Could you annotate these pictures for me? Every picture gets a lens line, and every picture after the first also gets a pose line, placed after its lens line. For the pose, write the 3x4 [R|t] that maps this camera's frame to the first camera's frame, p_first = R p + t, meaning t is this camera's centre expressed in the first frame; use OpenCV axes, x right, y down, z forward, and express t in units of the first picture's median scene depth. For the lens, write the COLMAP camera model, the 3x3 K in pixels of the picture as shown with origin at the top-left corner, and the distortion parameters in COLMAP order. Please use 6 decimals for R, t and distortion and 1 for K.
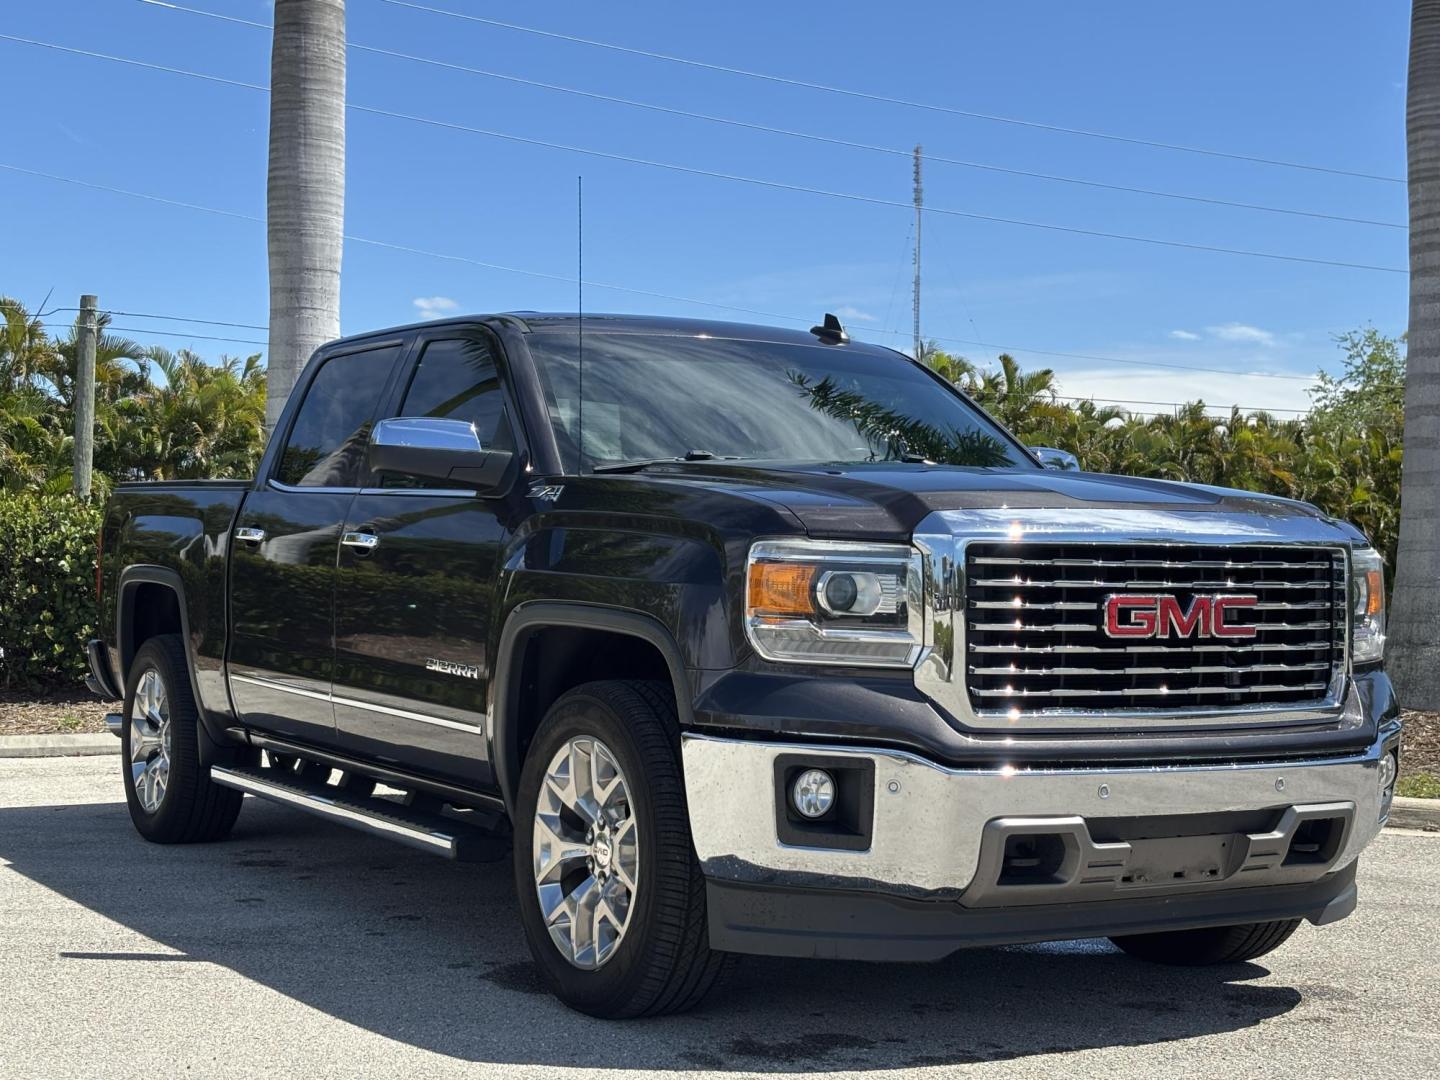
lens RADIAL K [[2212.9, 0, 719.3], [0, 2212.9, 602.8], [0, 0, 1]] dist [0.276548, -1.178884]
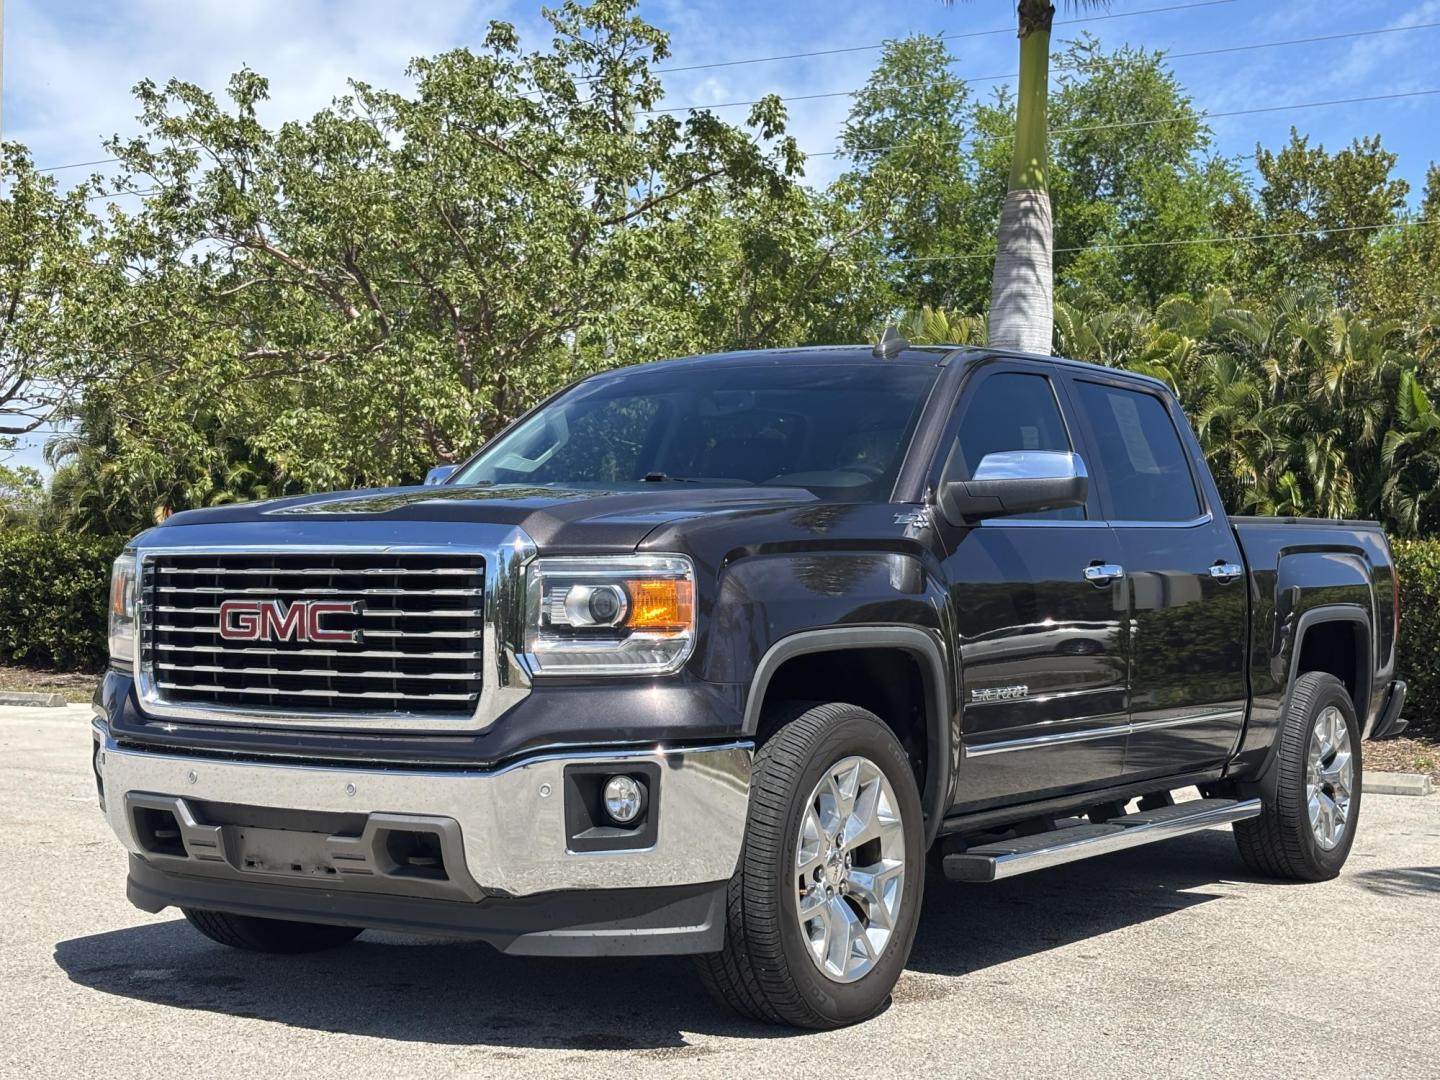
lens RADIAL K [[2212.9, 0, 719.3], [0, 2212.9, 602.8], [0, 0, 1]] dist [0.276548, -1.178884]
pose [[0.432732, -0.006026, -0.901503, 1.227212], [-0.019011, 0.999694, -0.015808, 0.010143], [0.901322, 0.023979, 0.432485, 0.716433]]
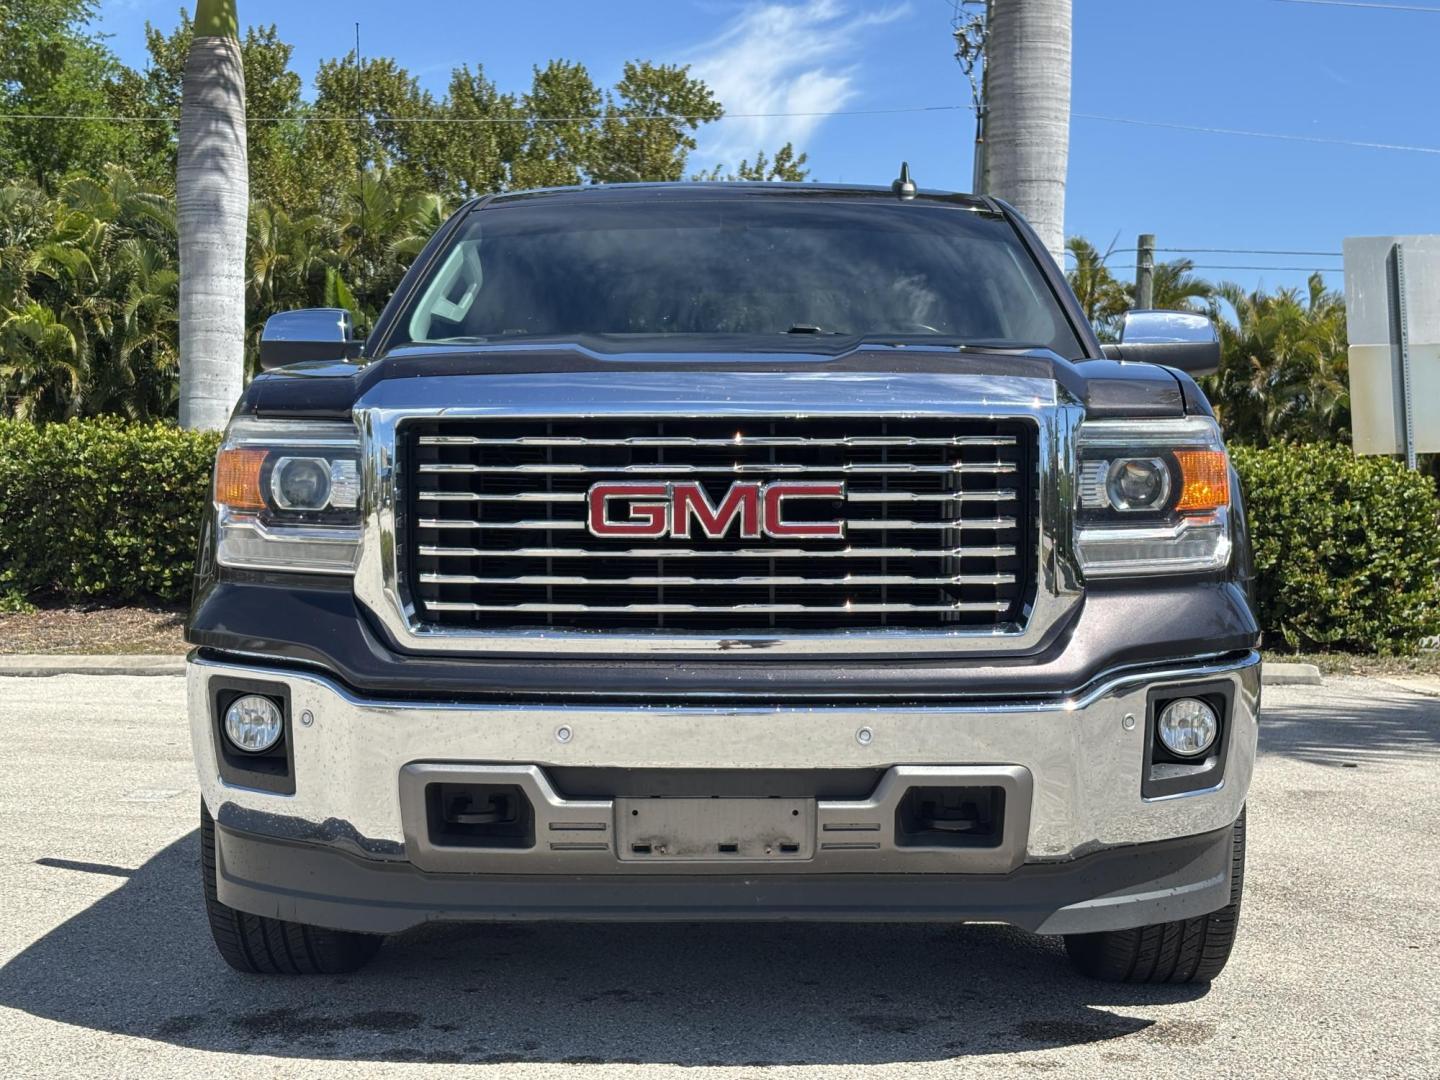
lens RADIAL K [[2212.9, 0, 719.3], [0, 2212.9, 602.8], [0, 0, 1]] dist [0.276548, -1.178884]
pose [[0.849082, 0.010553, -0.528155, 0.597667], [0.002214, 0.999721, 0.023535, 0.019679], [0.528256, -0.021152, 0.848822, 0.353606]]
